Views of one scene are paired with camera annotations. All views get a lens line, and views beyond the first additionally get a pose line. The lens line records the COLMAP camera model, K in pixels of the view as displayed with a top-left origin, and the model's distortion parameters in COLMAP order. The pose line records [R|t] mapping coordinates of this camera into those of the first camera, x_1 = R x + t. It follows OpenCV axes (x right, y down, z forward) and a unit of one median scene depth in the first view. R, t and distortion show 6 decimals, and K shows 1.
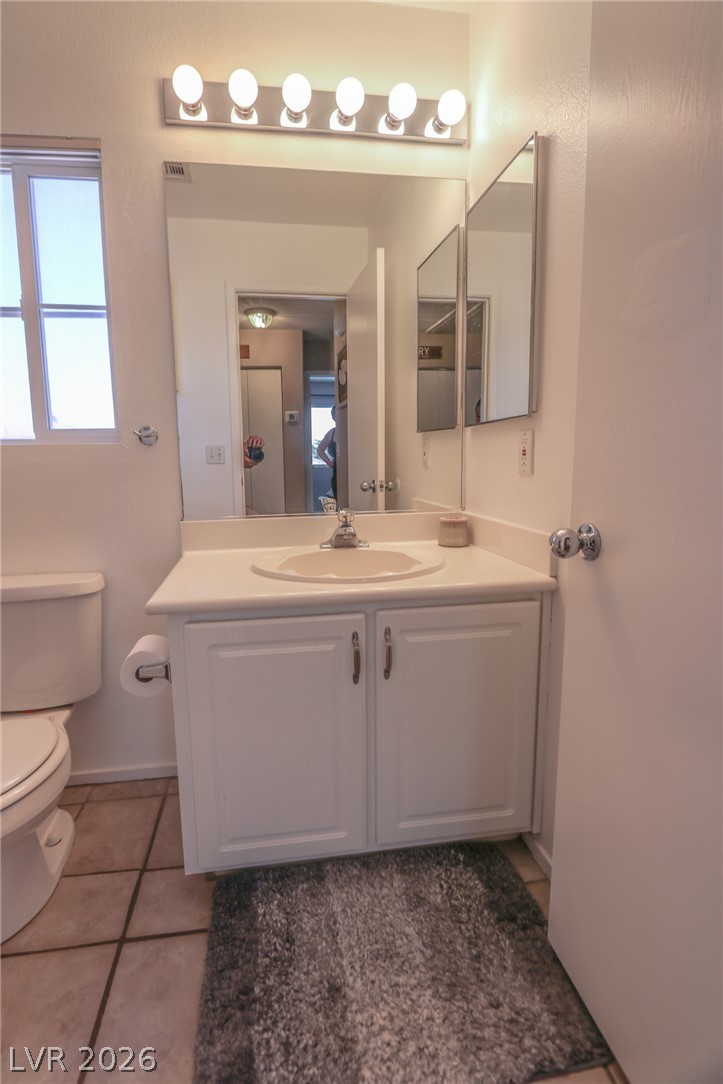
lens RADIAL K [[500.3, 0, 352.9], [0, 500.3, 526.1], [0, 0, 1]] dist [-0.012601, 0.000415]
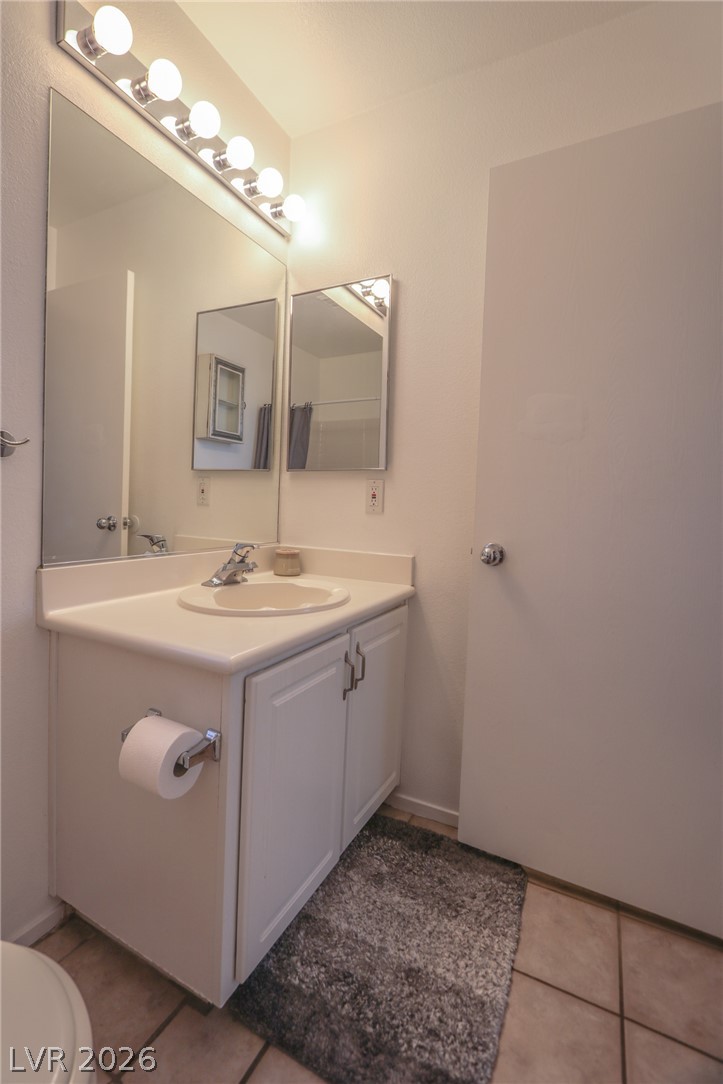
lens RADIAL K [[477.6, 0, 356.5], [0, 477.6, 528.5], [0, 0, 1]] dist [-0.005932, -0.000150]
pose [[0.611259, -0.004643, 0.791417, -0.803159], [0.065705, 0.996828, -0.044900, -0.009760], [-0.788698, 0.079446, 0.609626, 0.312253]]
